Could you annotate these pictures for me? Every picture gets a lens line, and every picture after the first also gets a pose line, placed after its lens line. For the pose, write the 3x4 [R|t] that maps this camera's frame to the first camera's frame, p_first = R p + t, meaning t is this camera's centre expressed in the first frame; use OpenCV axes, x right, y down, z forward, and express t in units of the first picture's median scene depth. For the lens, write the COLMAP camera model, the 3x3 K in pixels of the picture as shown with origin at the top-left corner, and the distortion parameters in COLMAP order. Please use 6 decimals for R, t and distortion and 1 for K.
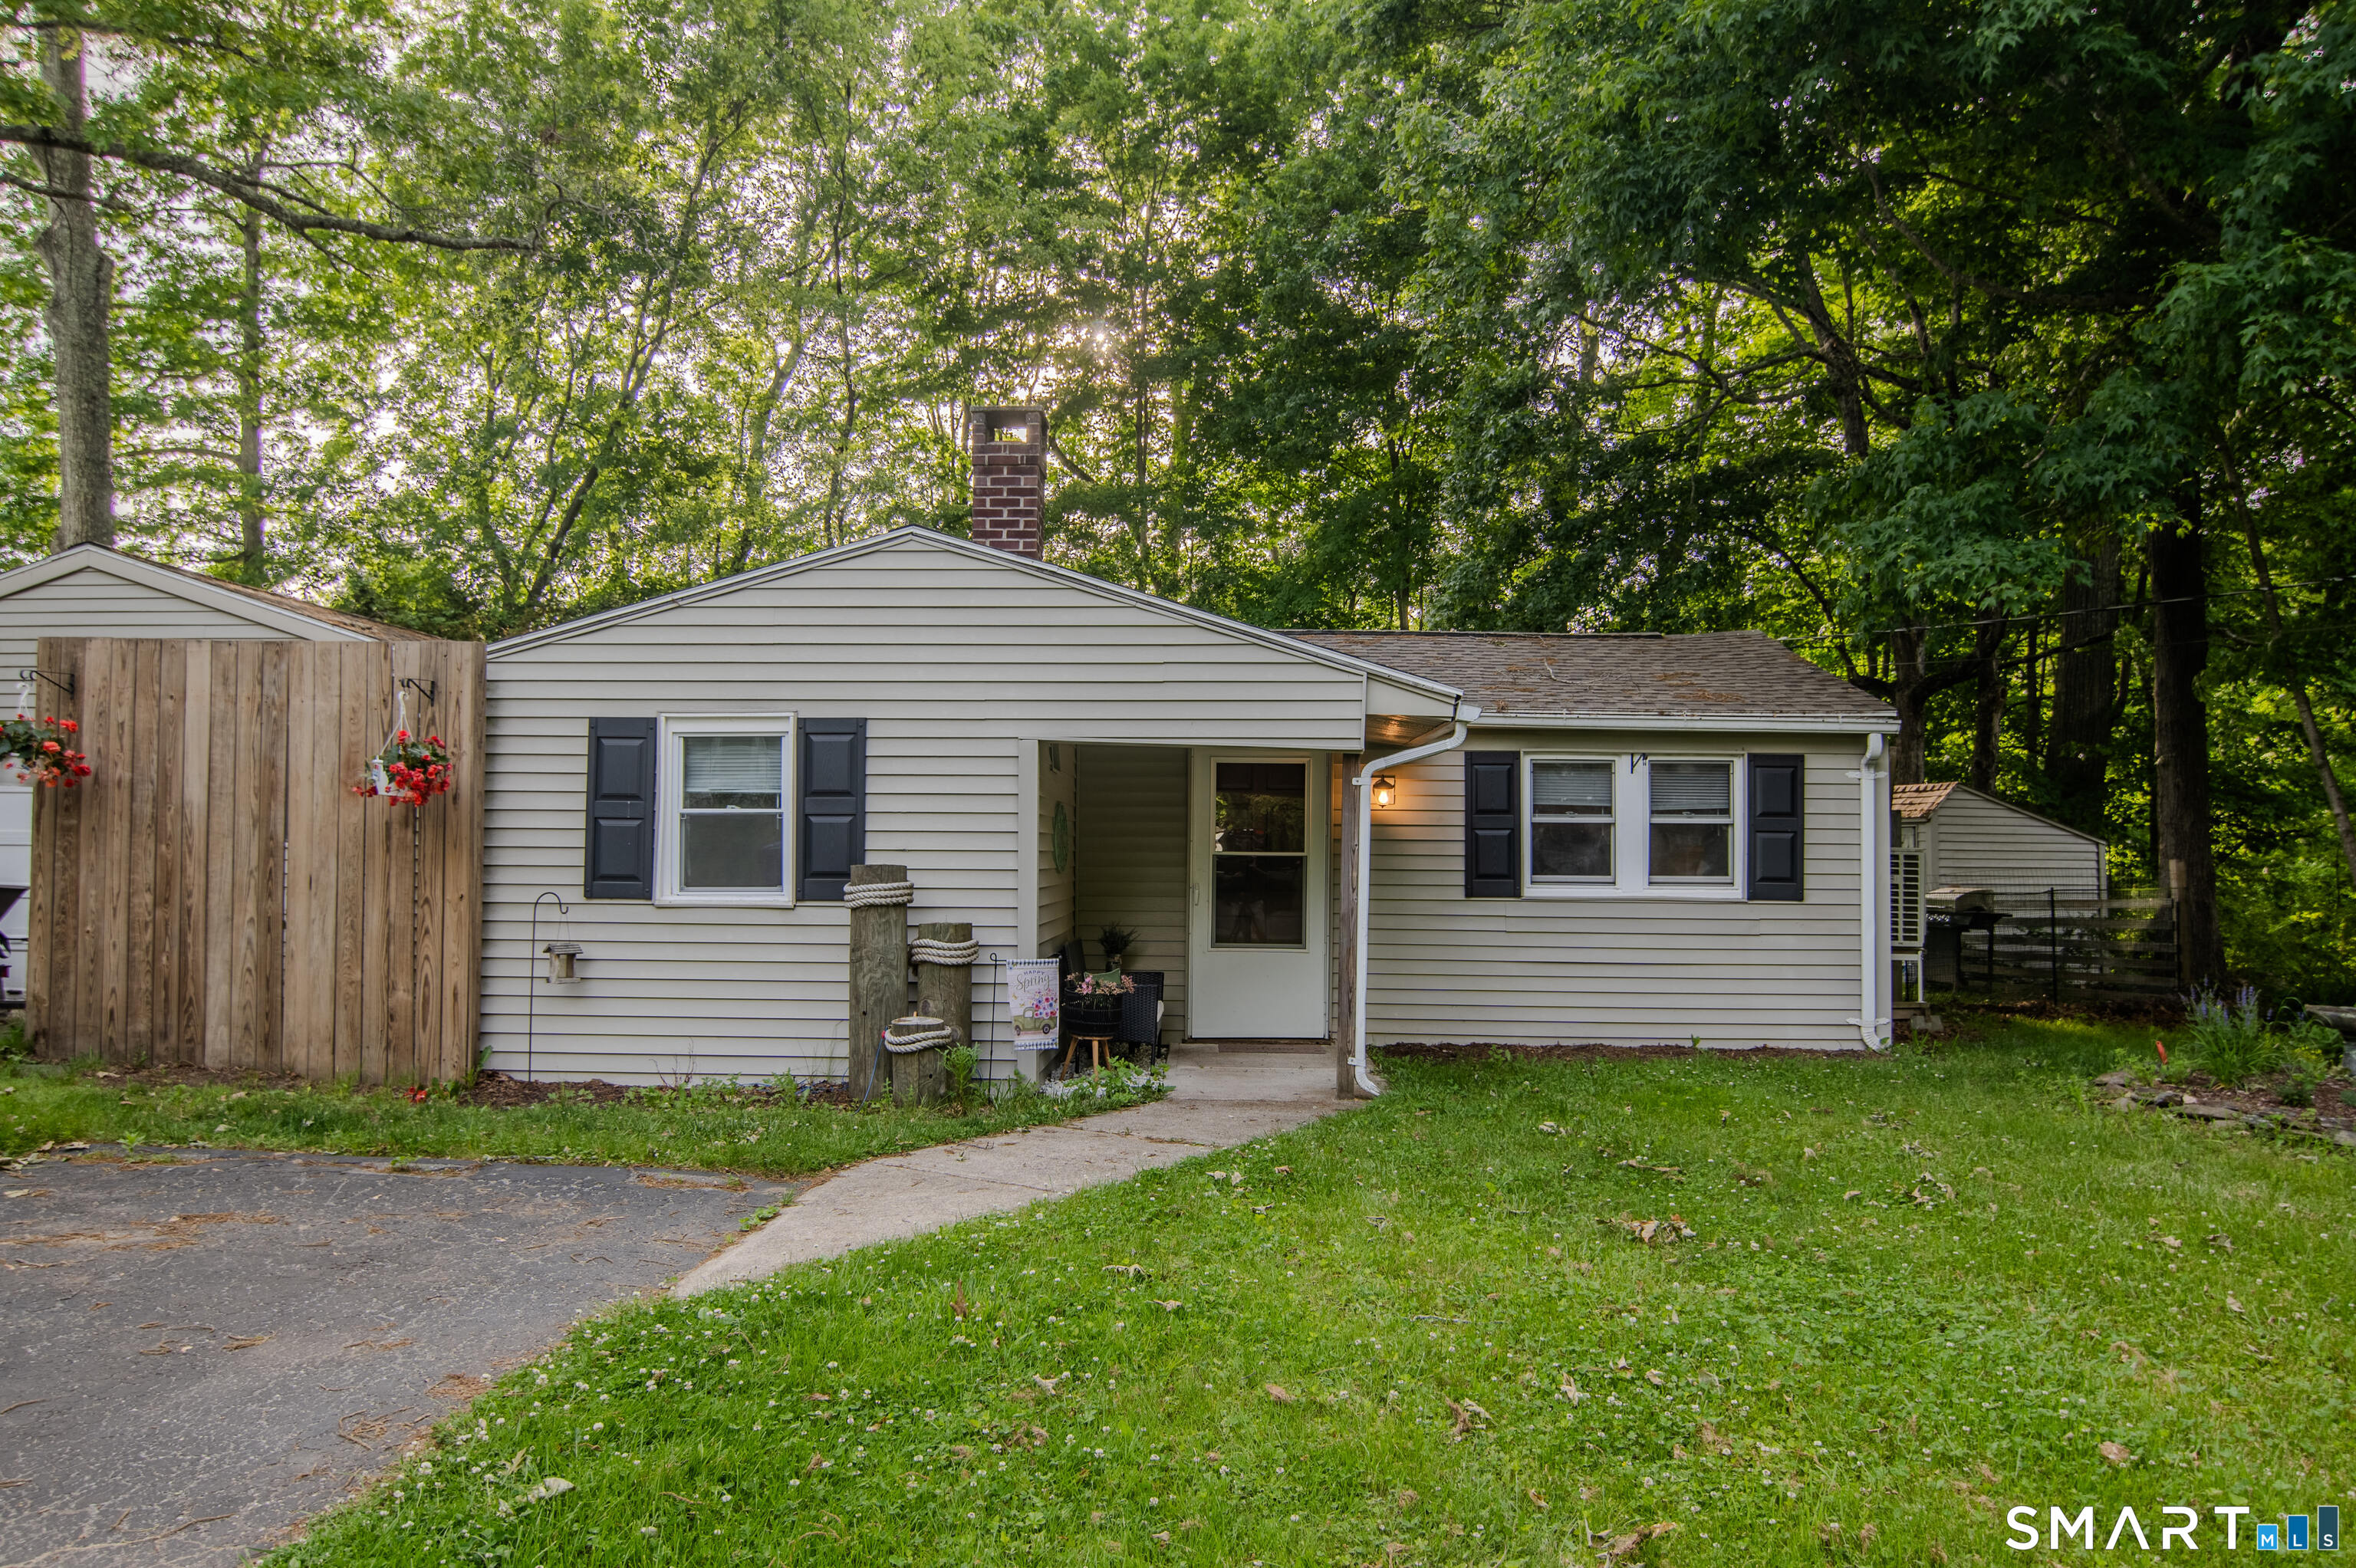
lens RADIAL K [[1599.3, 0, 1178.0], [0, 1599.3, 784.0], [0, 0, 1]] dist [-0.002088, 0.000066]
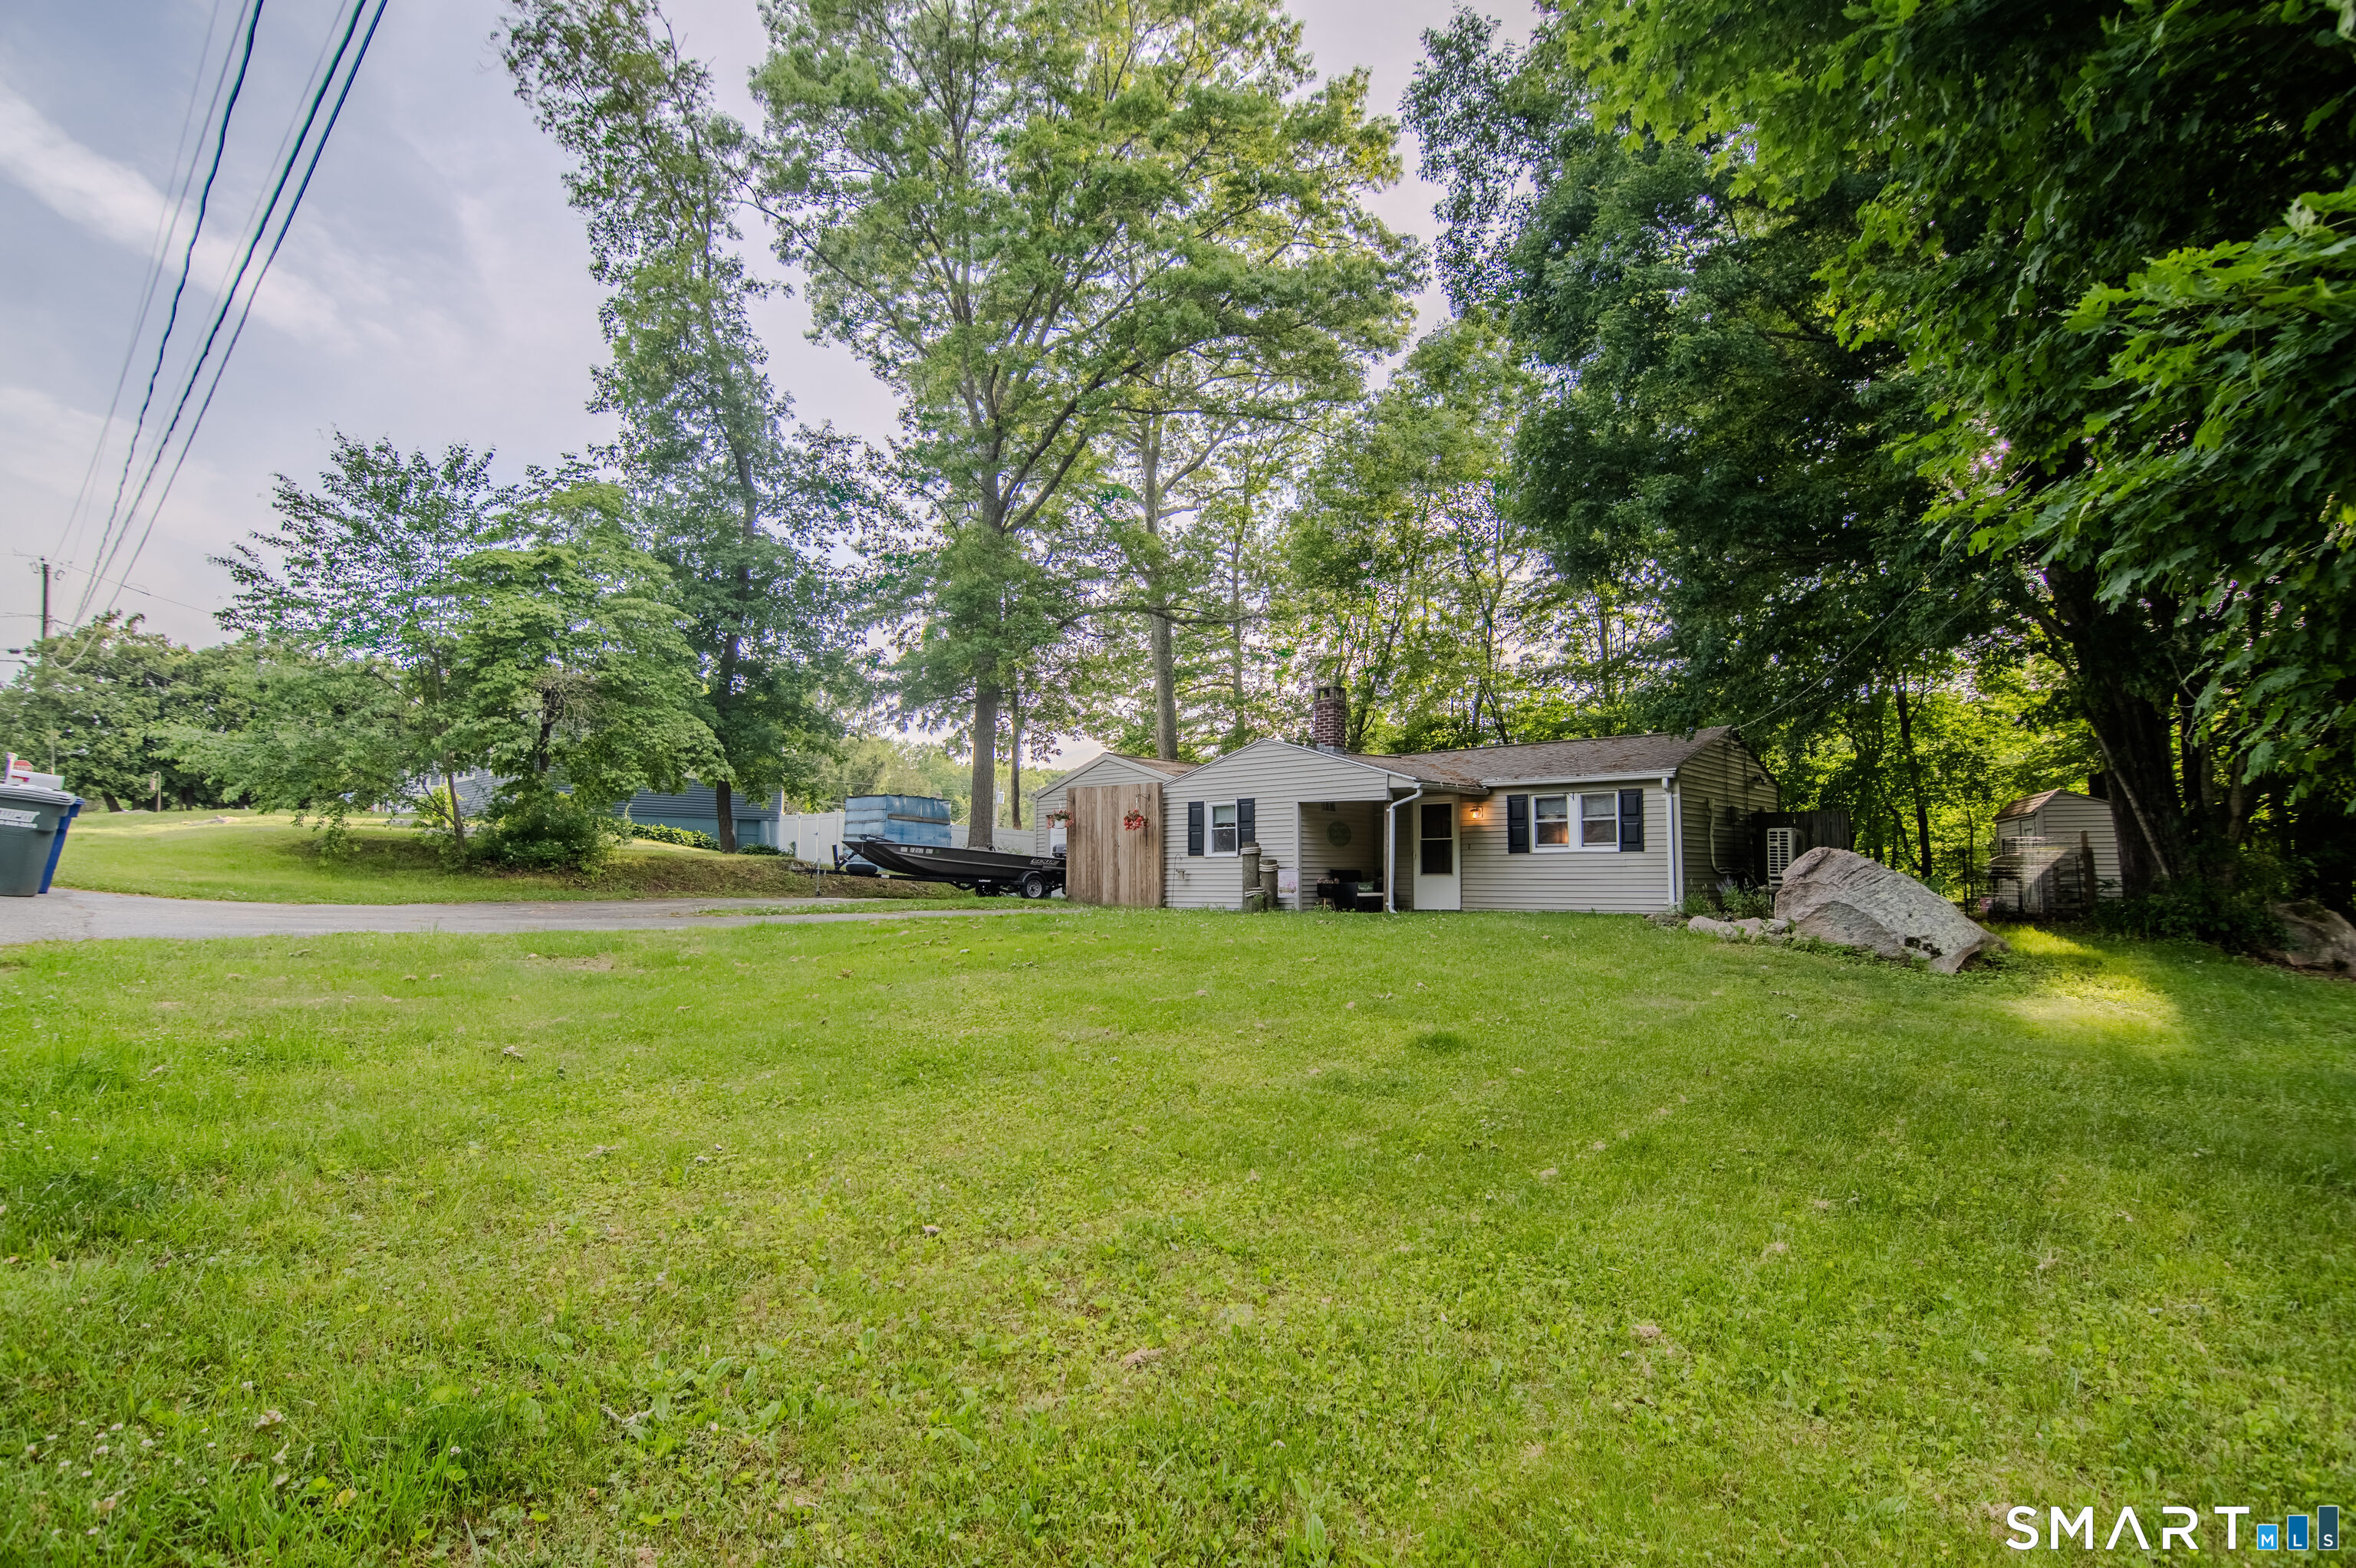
lens RADIAL K [[1158.3, 0, 1182.1], [0, 1158.3, 790.6], [0, 0, 1]] dist [-0.037117, -0.000049]
pose [[0.793124, -0.063322, -0.605759, 0.886210], [0.032130, 0.997546, -0.062209, 0.068656], [0.608212, 0.029877, 0.793212, -0.762895]]
